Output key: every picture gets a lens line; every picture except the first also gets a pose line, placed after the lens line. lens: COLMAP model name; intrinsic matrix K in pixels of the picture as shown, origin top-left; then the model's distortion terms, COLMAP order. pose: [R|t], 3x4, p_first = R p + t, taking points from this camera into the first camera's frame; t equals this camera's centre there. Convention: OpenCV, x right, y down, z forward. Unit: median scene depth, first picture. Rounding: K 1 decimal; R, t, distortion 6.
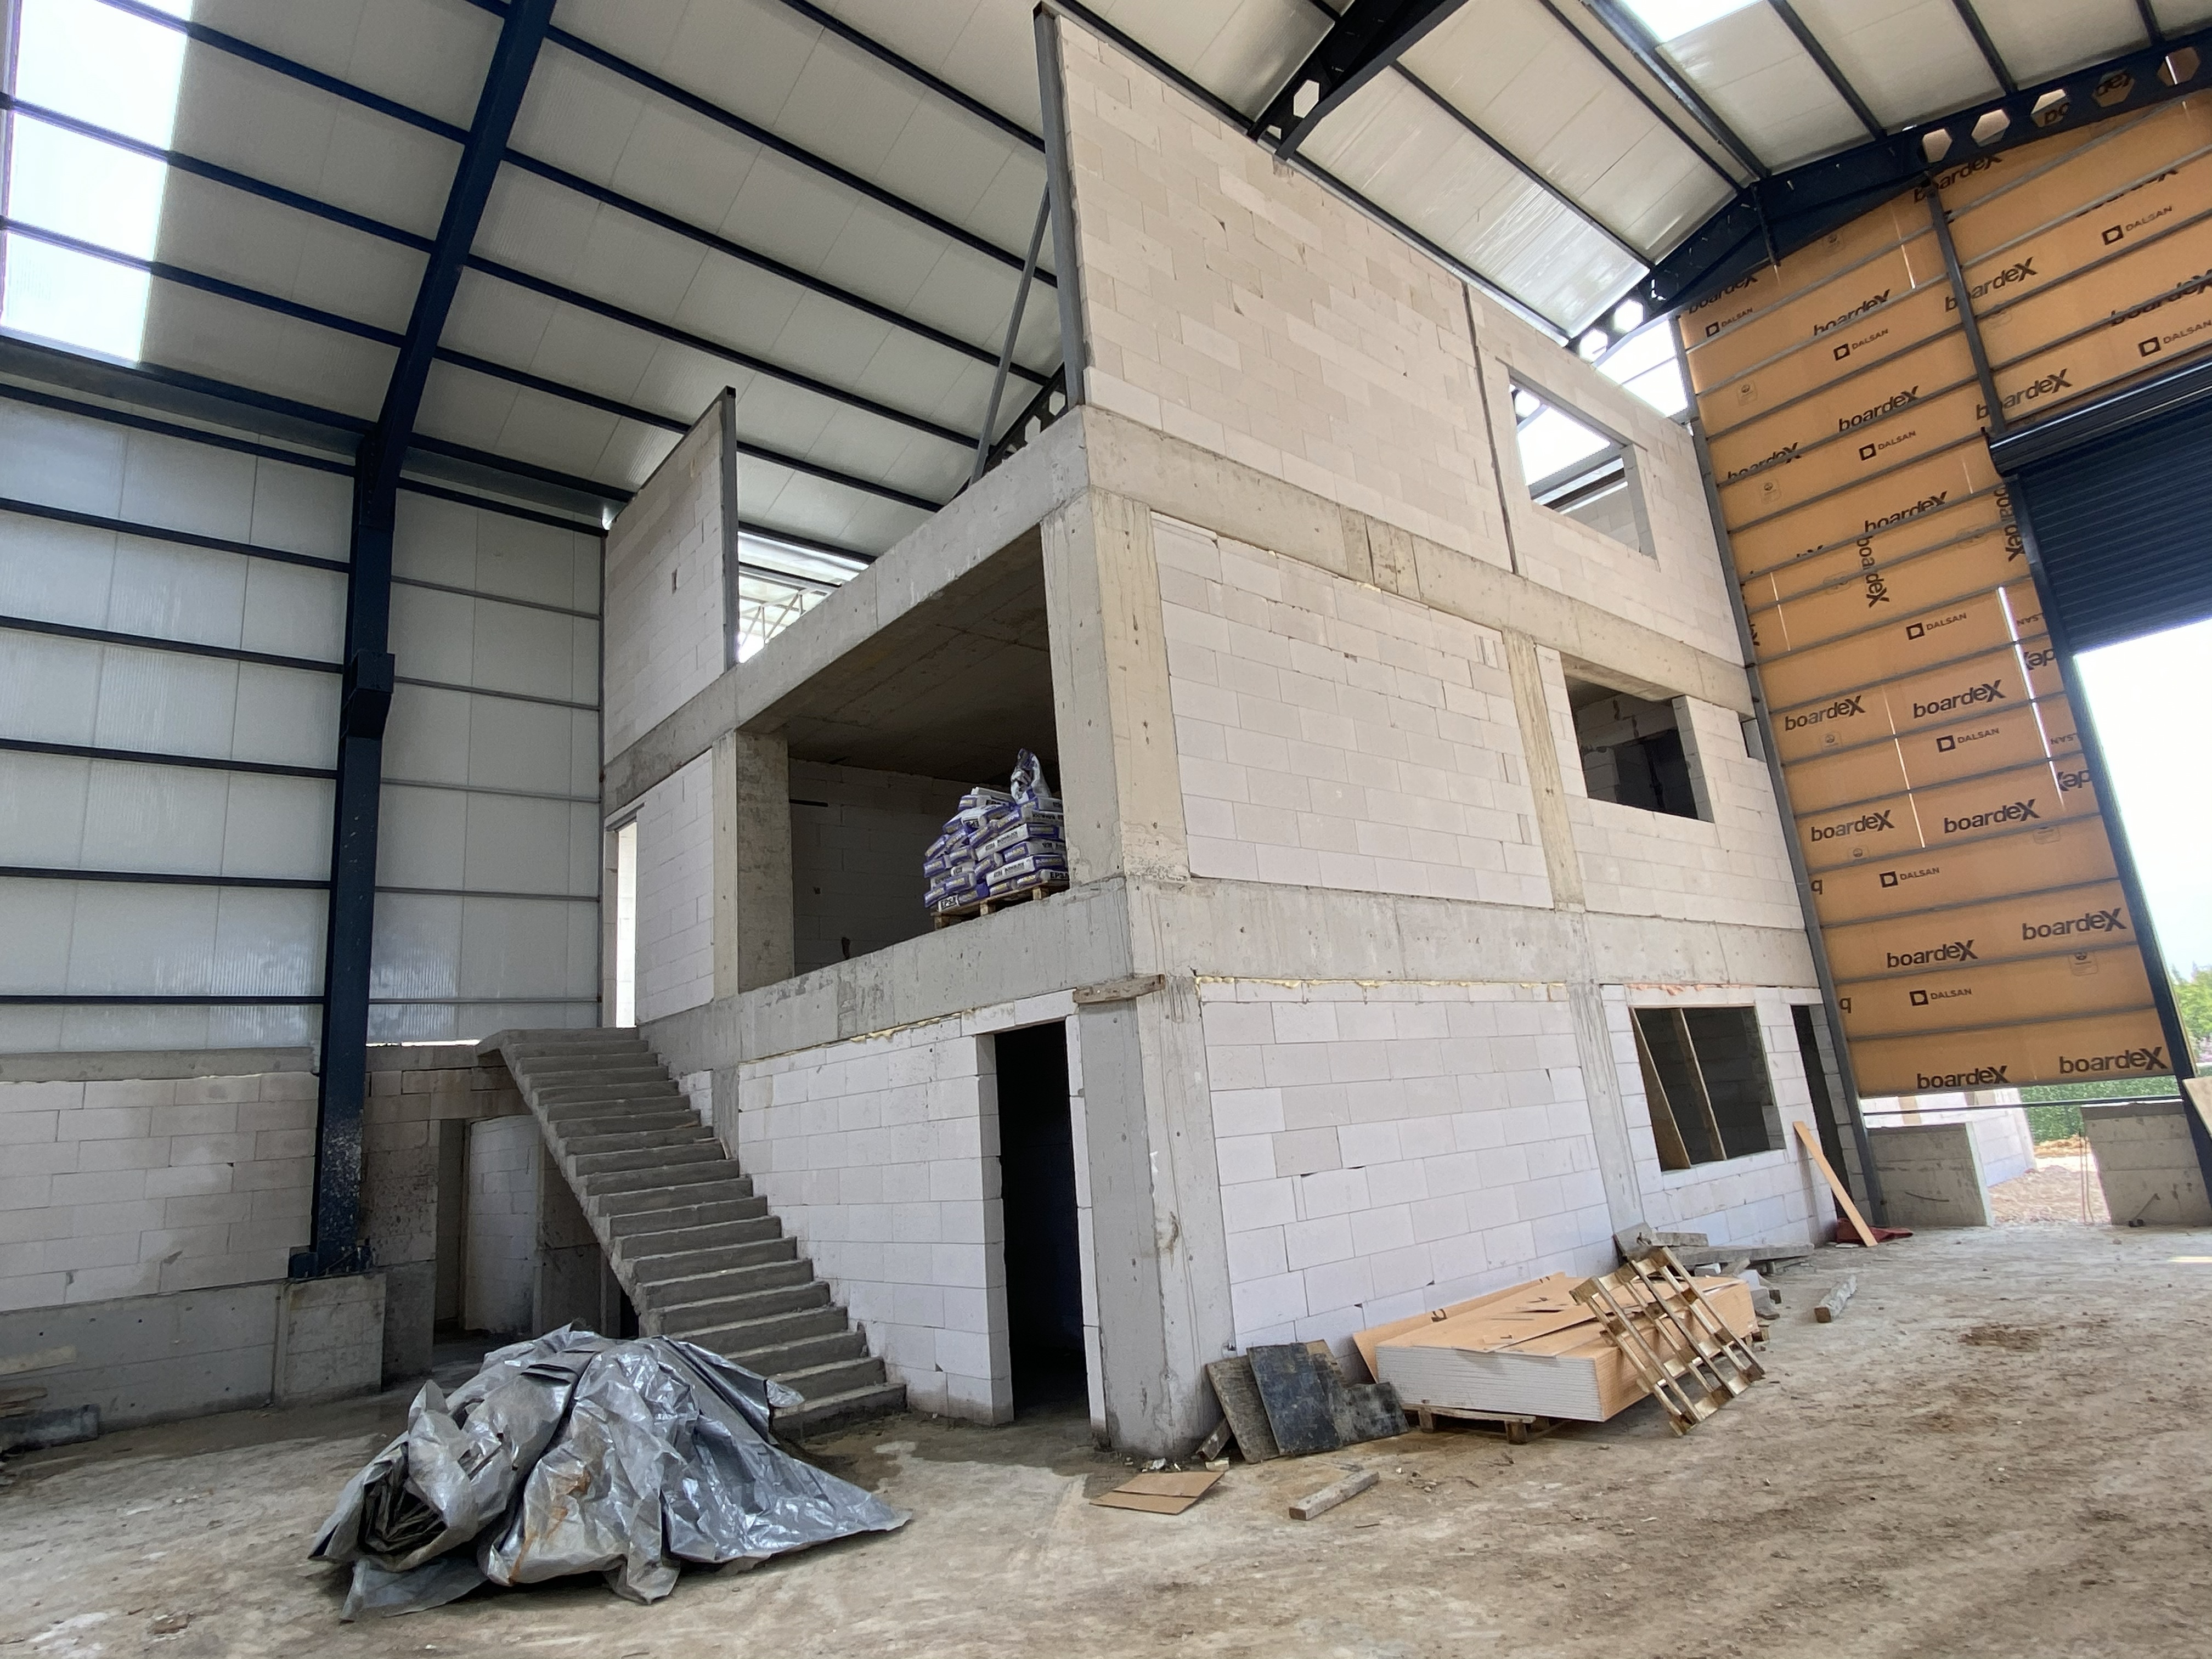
lens RADIAL K [[1222.8, 0, 1106.0], [0, 1222.8, 829.5], [0, 0, 1]] dist [0.000363, -0.001016]
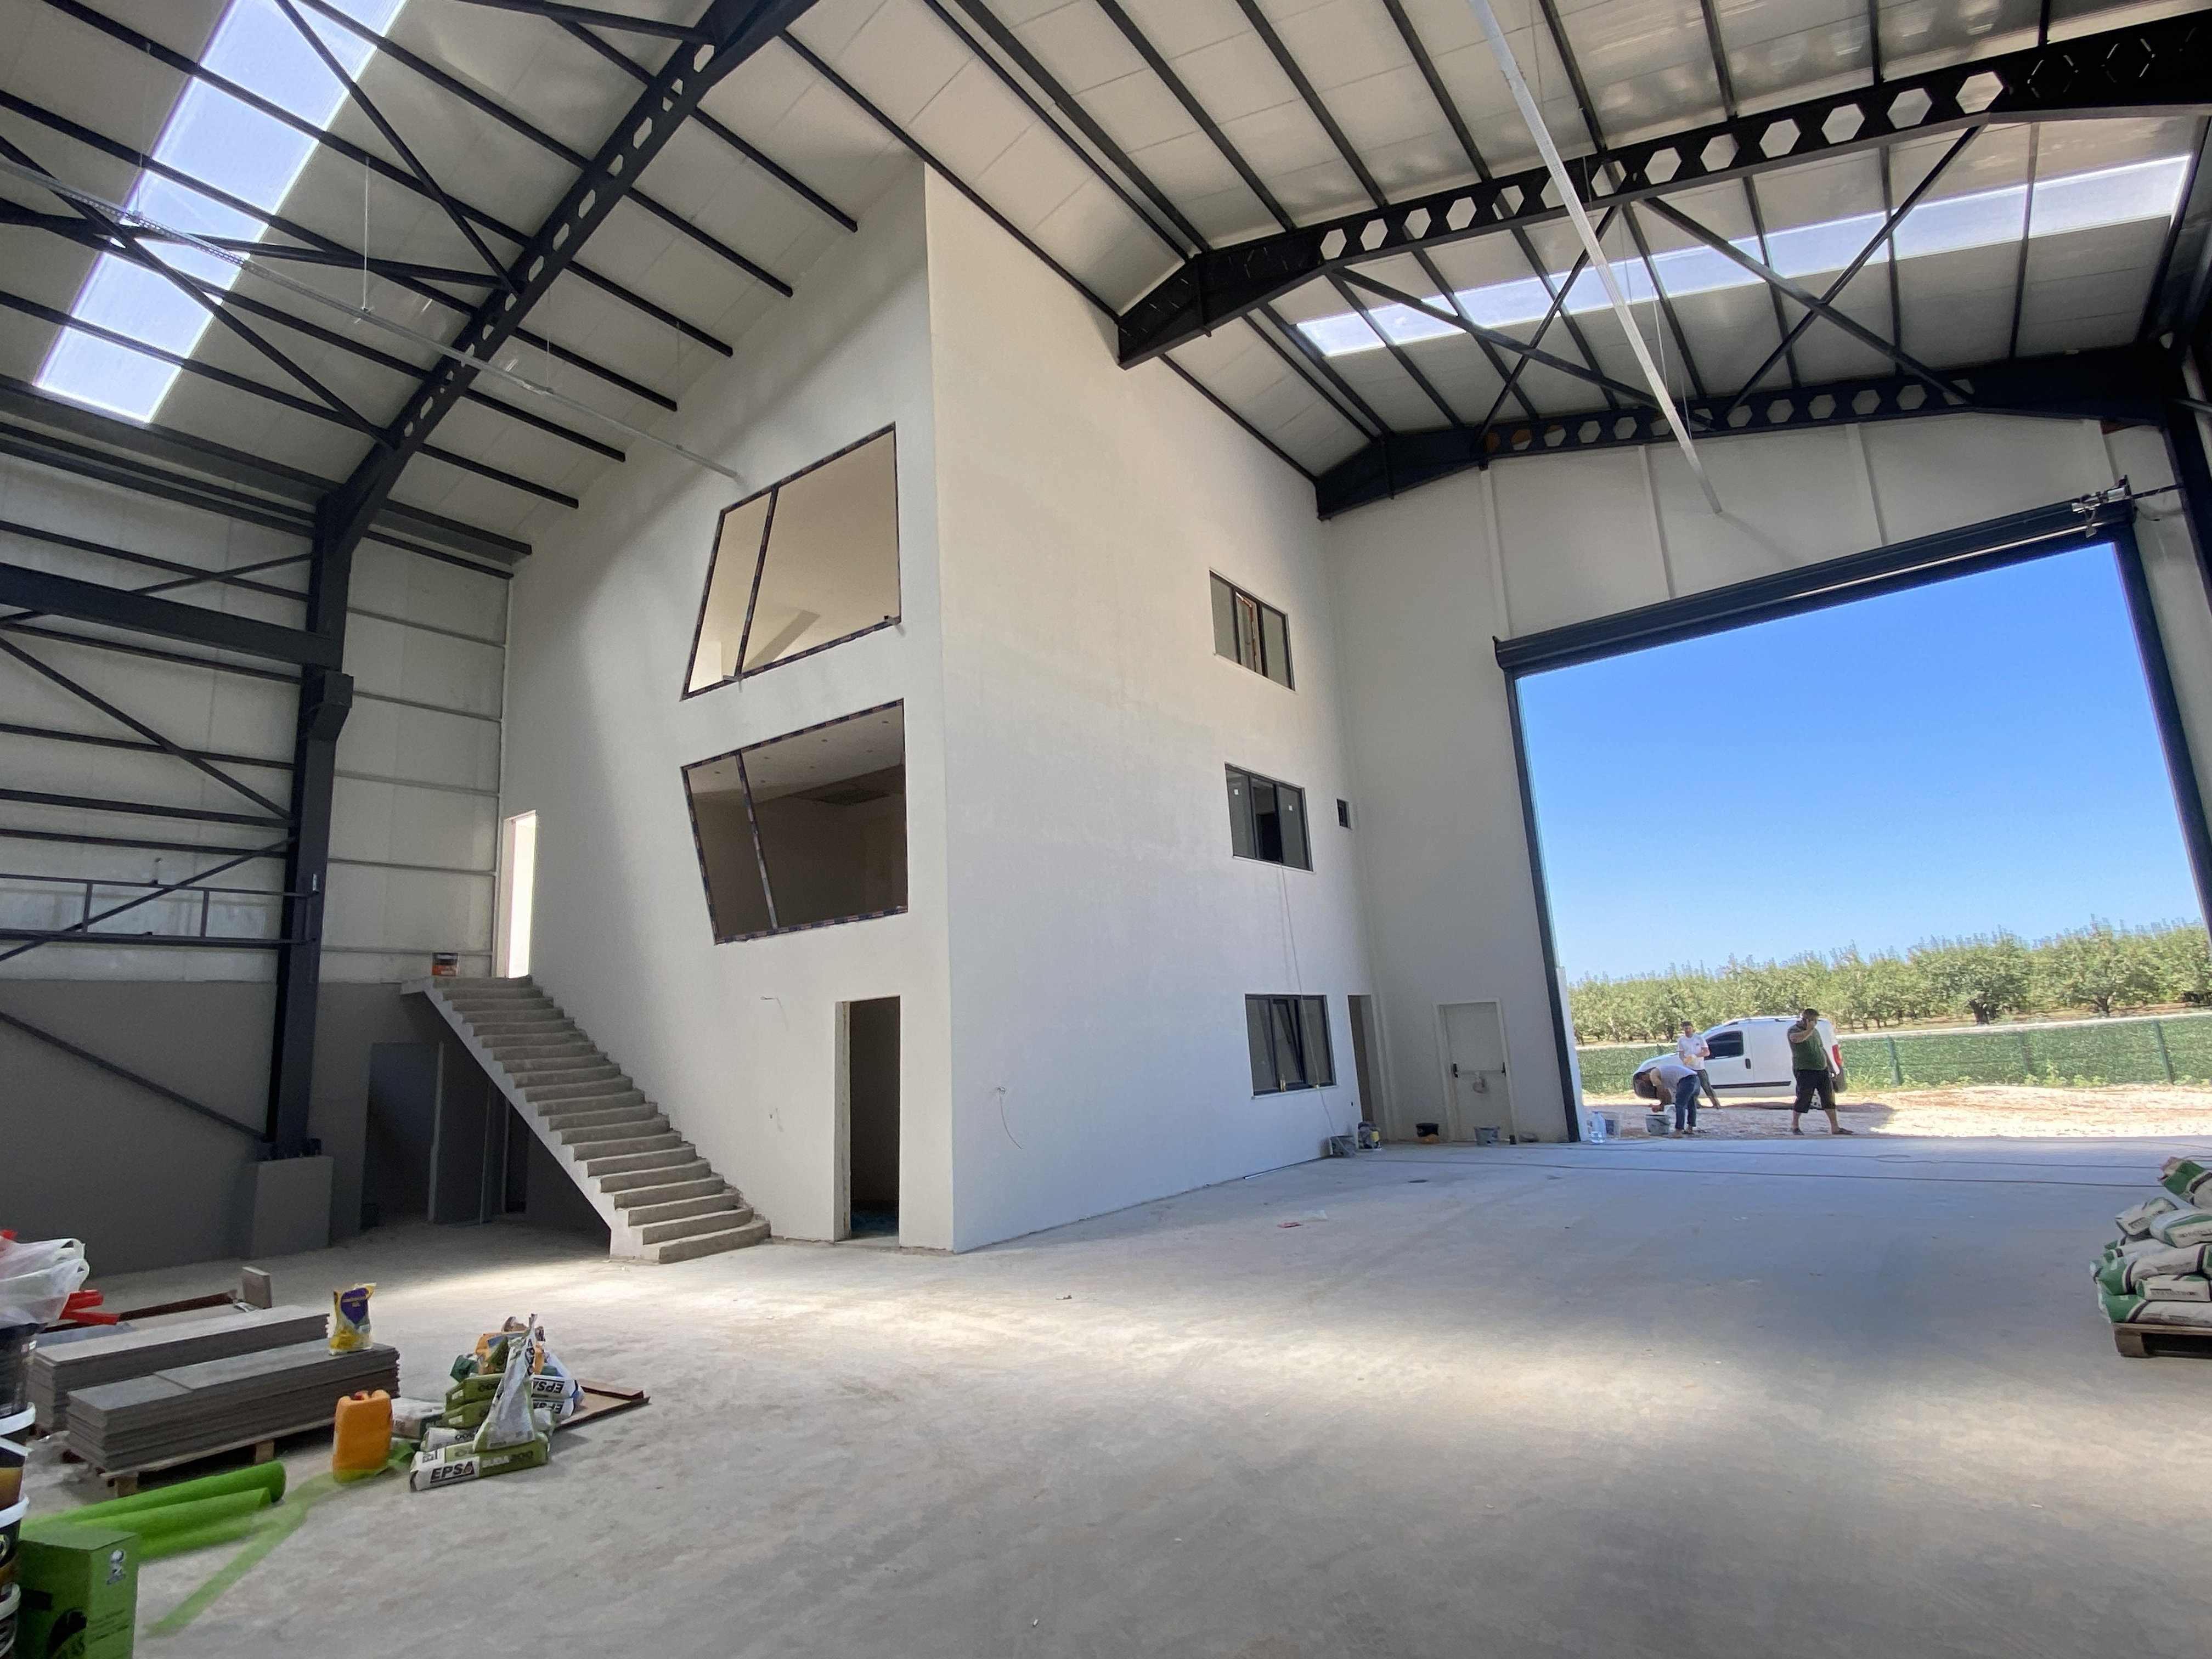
lens RADIAL K [[1124.3, 0, 1114.6], [0, 1124.3, 823.7], [0, 0, 1]] dist [-0.030607, -0.000225]
pose [[0.971617, 0.071763, 0.225414, -0.062309], [-0.077760, 0.996813, 0.017830, -0.074069], [-0.223416, -0.034852, 0.974100, -0.306551]]
